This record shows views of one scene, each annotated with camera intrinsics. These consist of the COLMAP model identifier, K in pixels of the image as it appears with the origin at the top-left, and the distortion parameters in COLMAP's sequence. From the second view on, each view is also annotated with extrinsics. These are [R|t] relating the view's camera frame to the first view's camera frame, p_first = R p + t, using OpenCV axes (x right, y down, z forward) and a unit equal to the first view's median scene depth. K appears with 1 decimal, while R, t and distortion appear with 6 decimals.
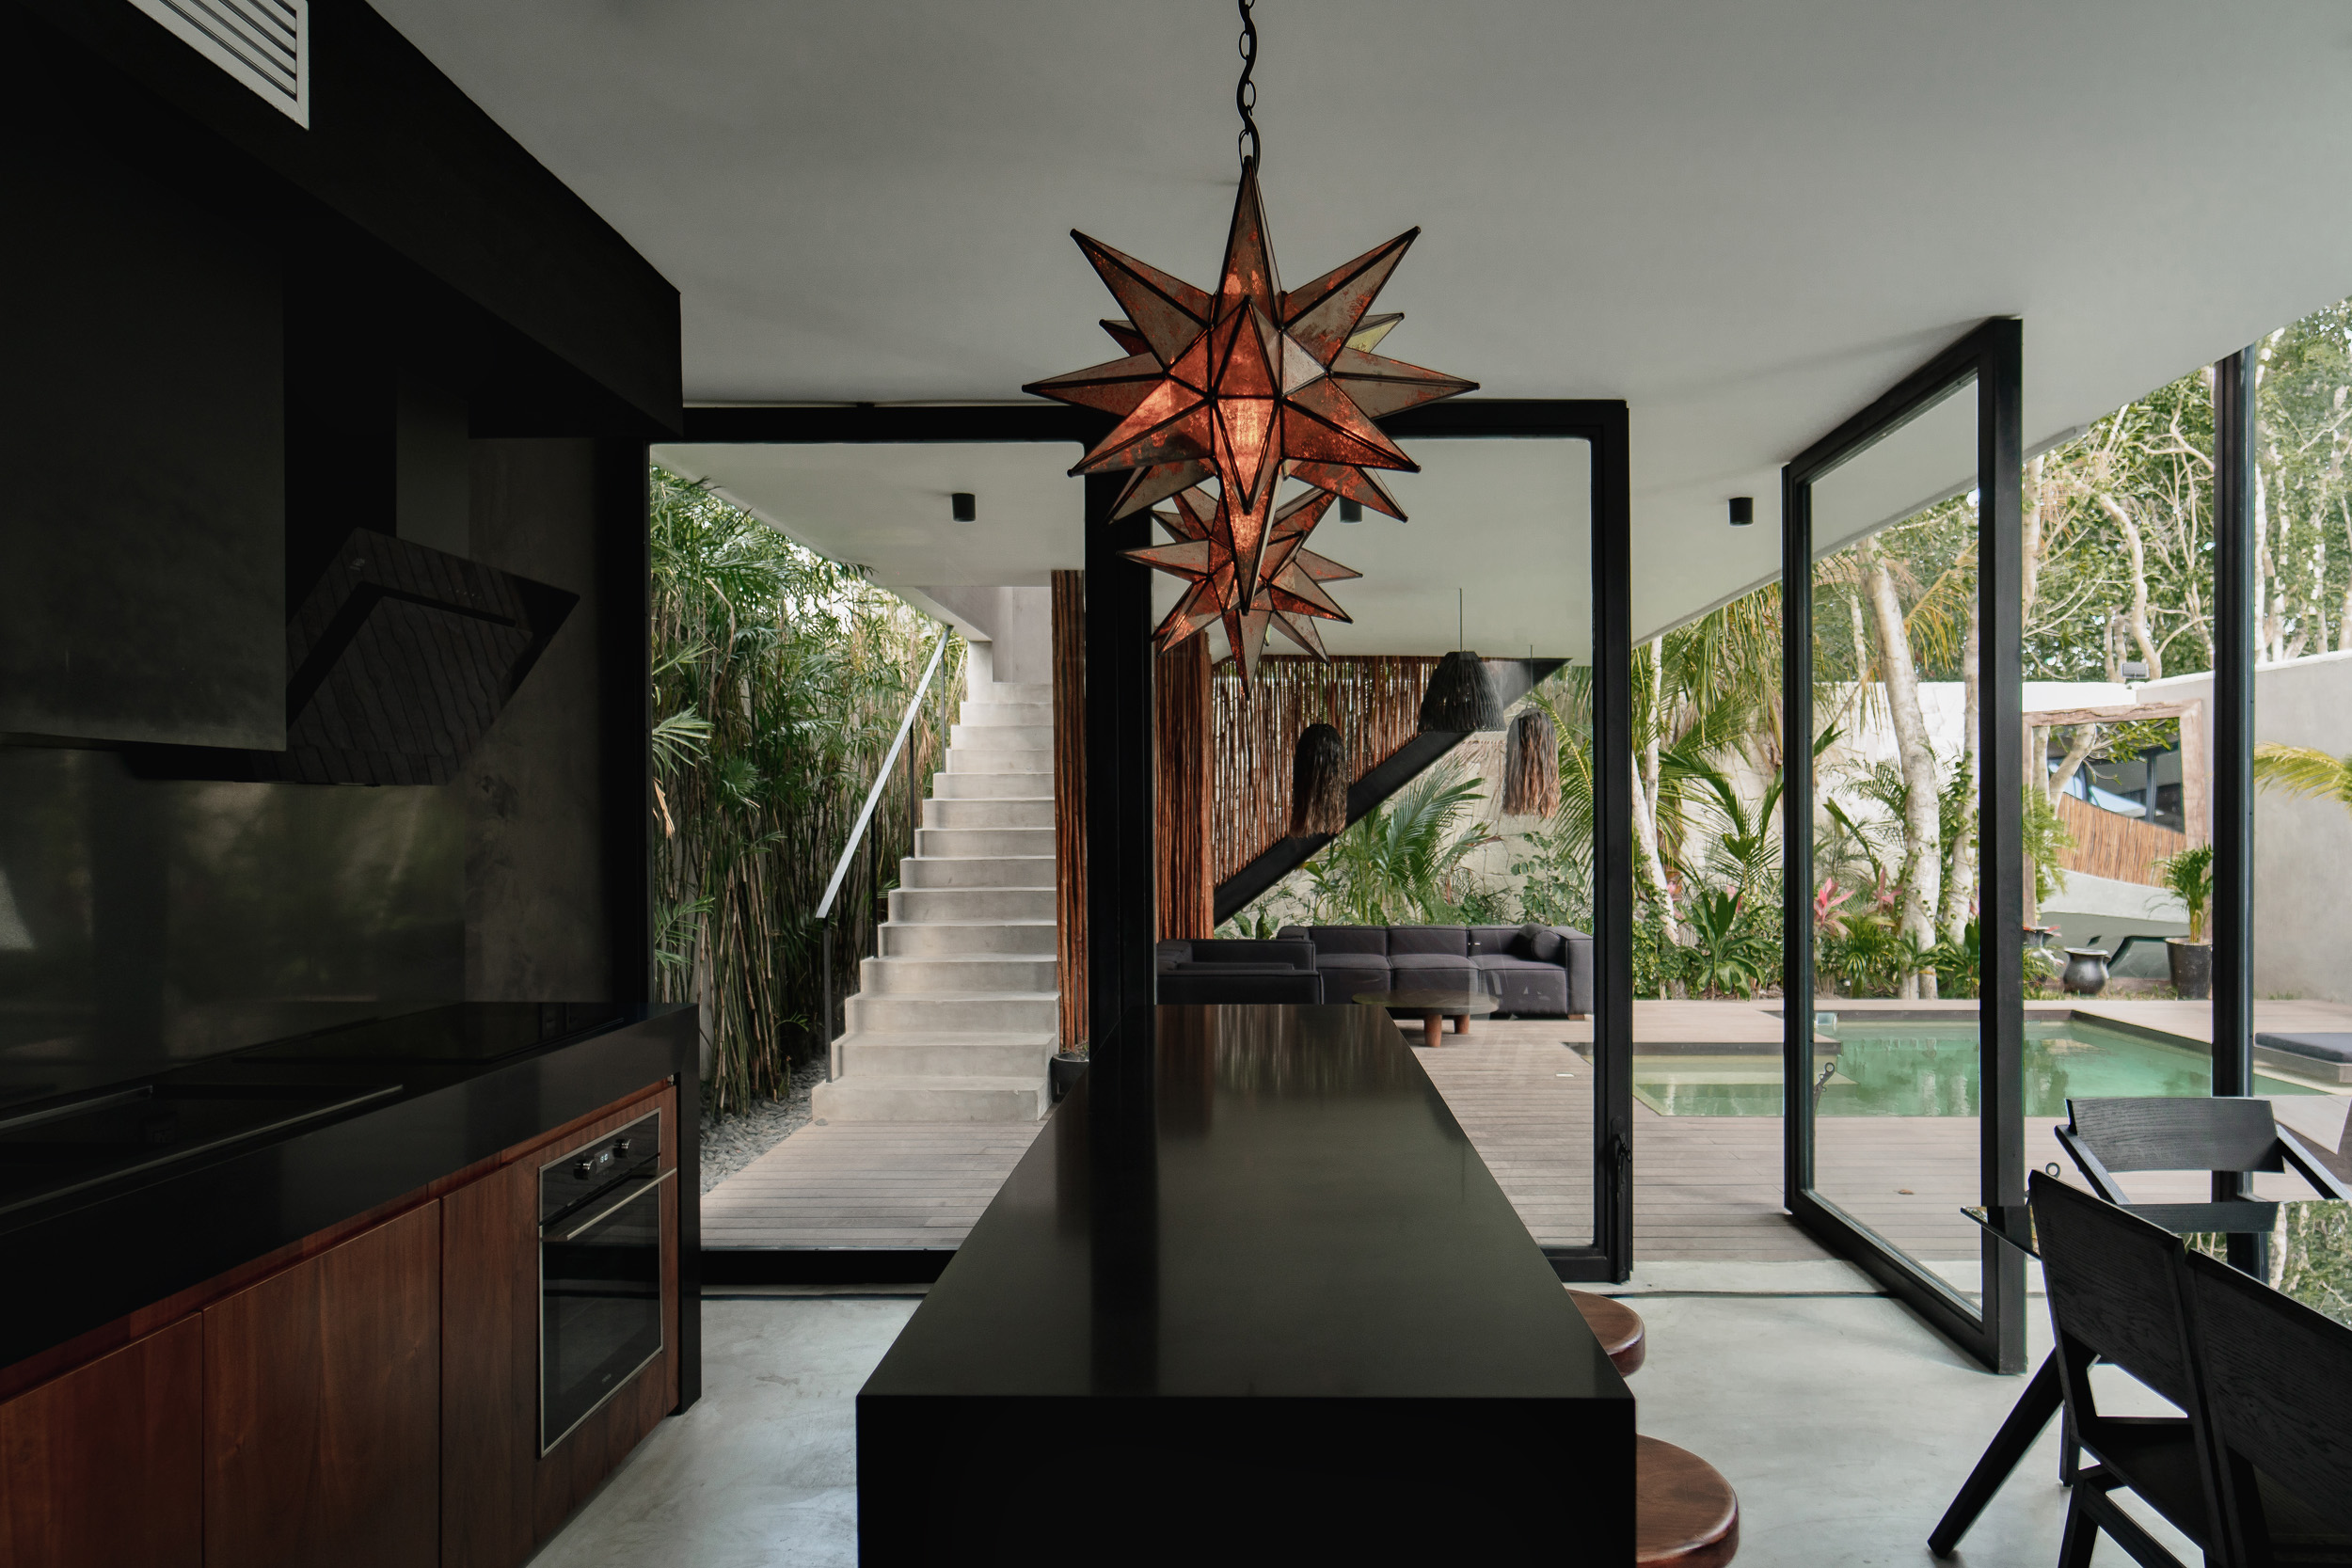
lens RADIAL K [[1493.1, 0, 1263.0], [0, 1493.1, 836.6], [0, 0, 1]] dist [0.002575, 0.001309]
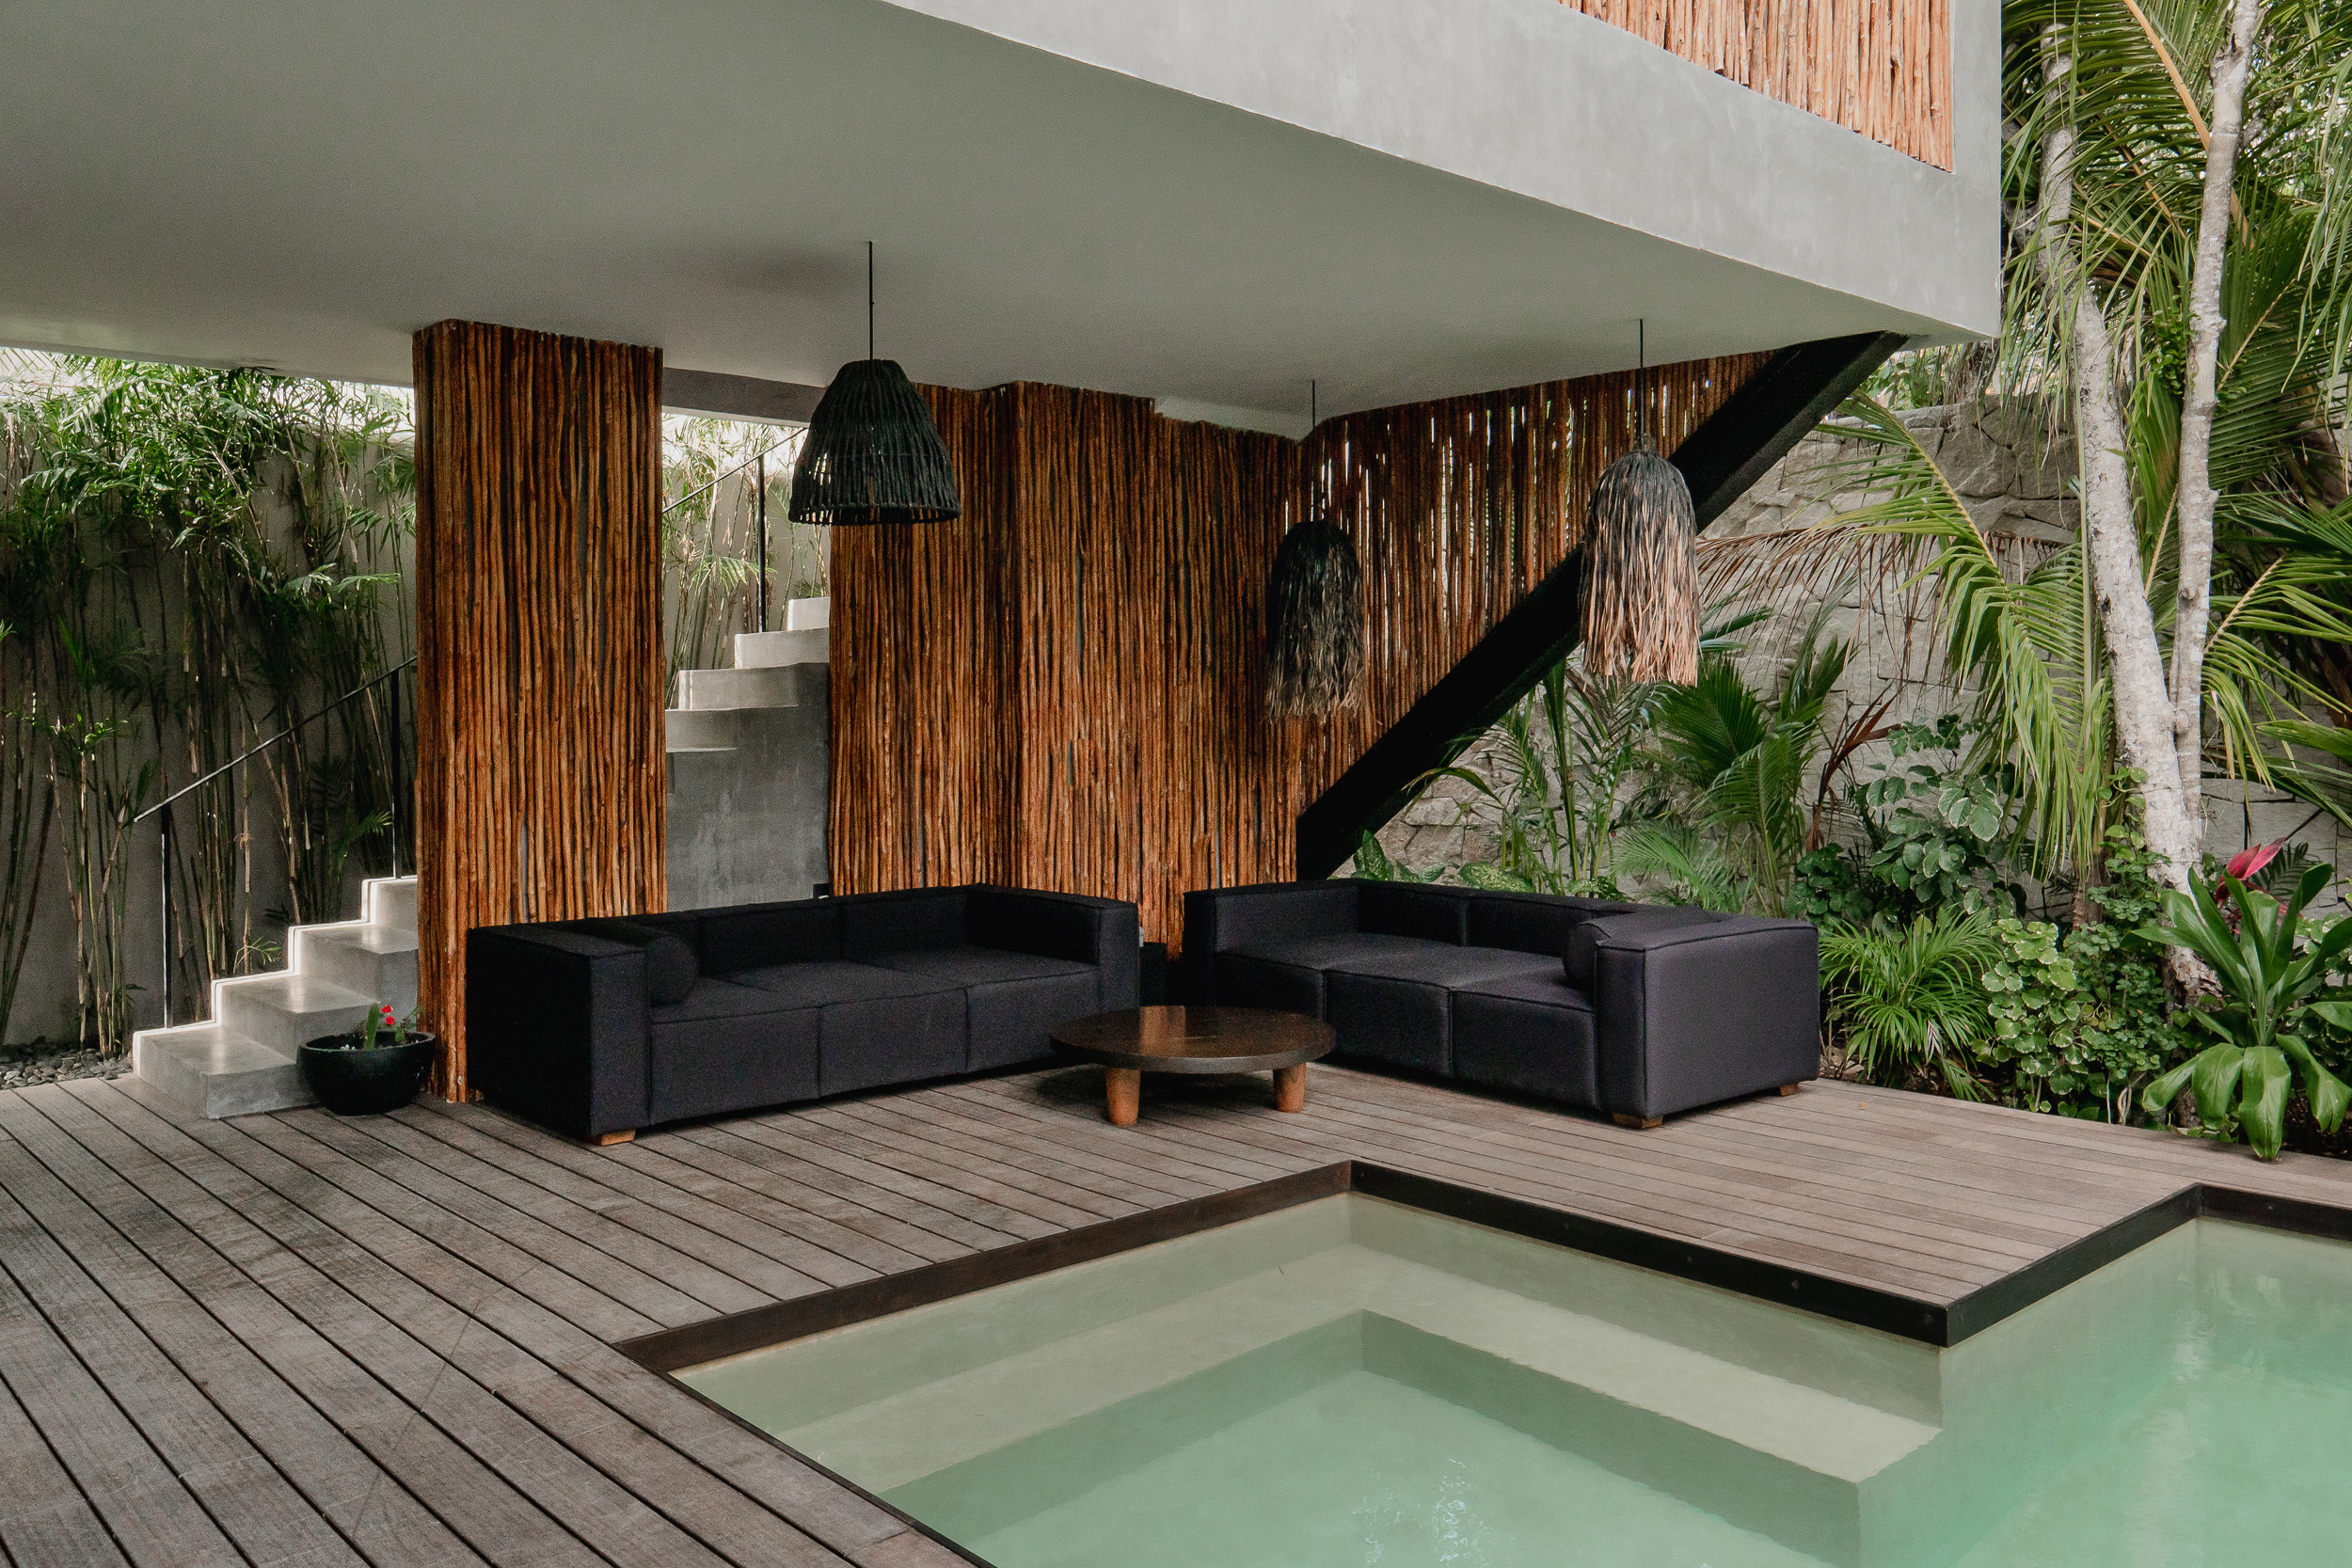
lens RADIAL K [[1780.6, 0, 1116.0], [0, 1780.6, 728.2], [0, 0, 1]] dist [0.002626, 0.009894]
pose [[0.652387, 0.005536, -0.757866, 0.464041], [-0.002958, 0.999984, 0.004758, -0.001200], [0.757880, -0.000862, 0.652393, 0.465368]]
